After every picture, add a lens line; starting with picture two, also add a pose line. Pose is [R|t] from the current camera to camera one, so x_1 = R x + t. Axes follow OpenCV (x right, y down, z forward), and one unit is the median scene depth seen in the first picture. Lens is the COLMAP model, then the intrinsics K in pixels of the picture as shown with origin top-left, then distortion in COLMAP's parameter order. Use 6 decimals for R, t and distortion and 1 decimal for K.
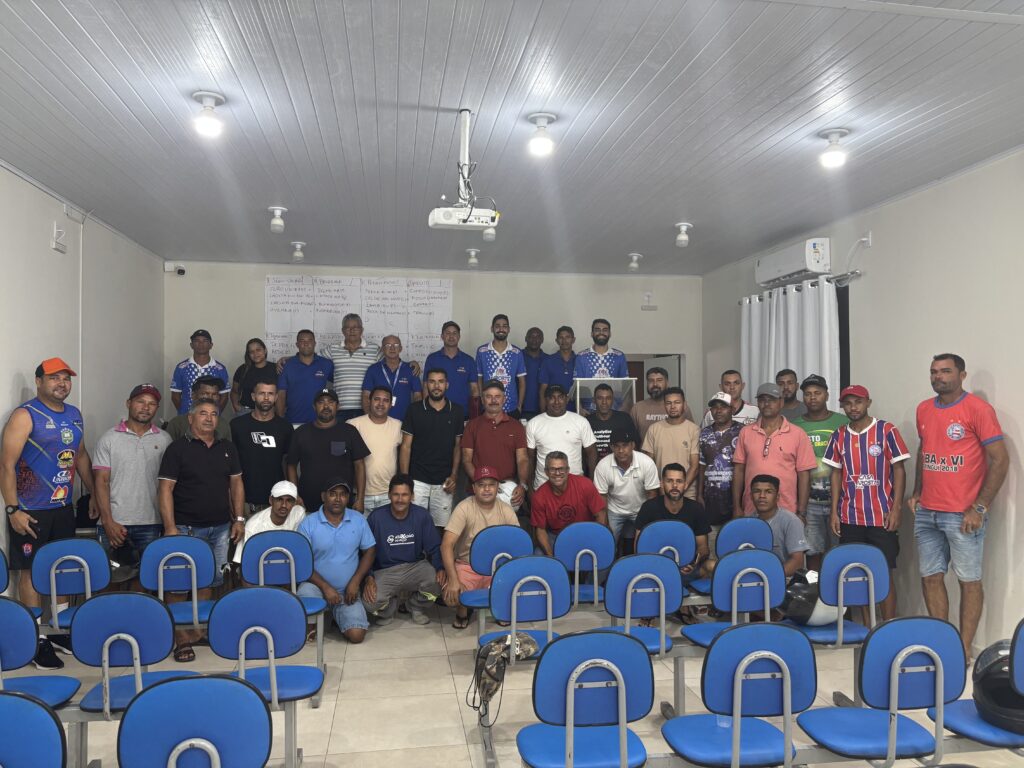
lens RADIAL K [[774.0, 0, 512.0], [0, 774.0, 384.0], [0, 0, 1]] dist [0.049143, -0.003007]
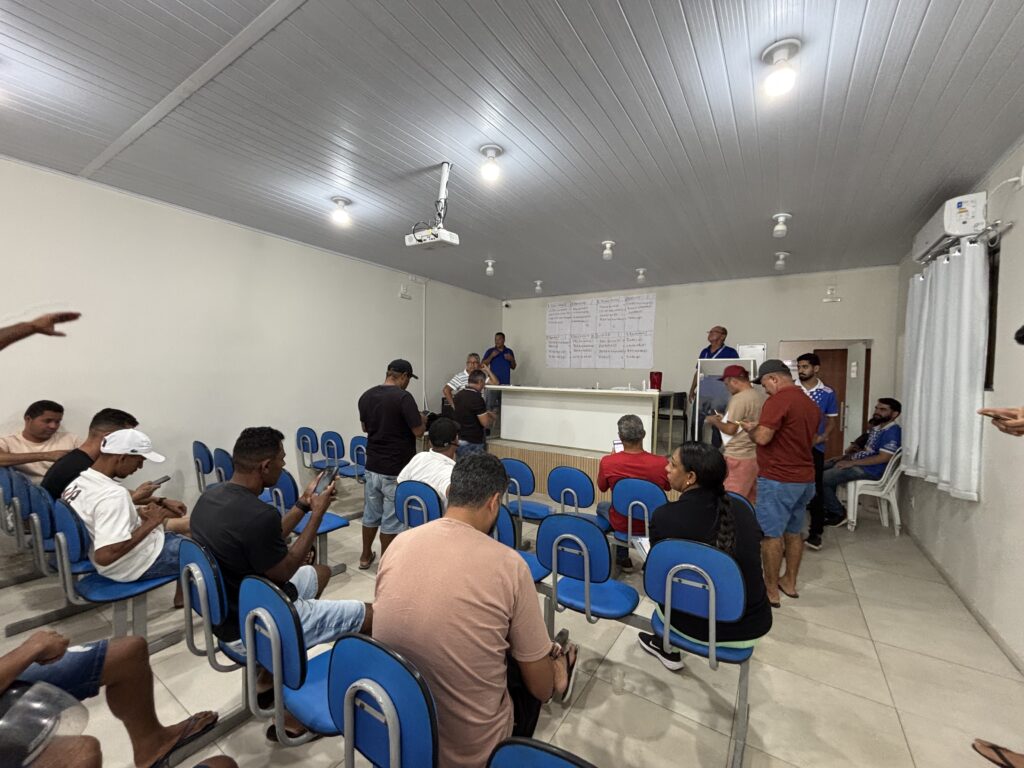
lens RADIAL K [[413.8, 0, 512.0], [0, 413.8, 384.0], [0, 0, 1]] dist [-0.003174, -0.000362]
pose [[0.734512, 0.035882, -0.677646, 0.338931], [-0.013815, 0.999185, 0.037933, 0.012555], [0.678455, -0.018500, 0.734409, 0.317578]]
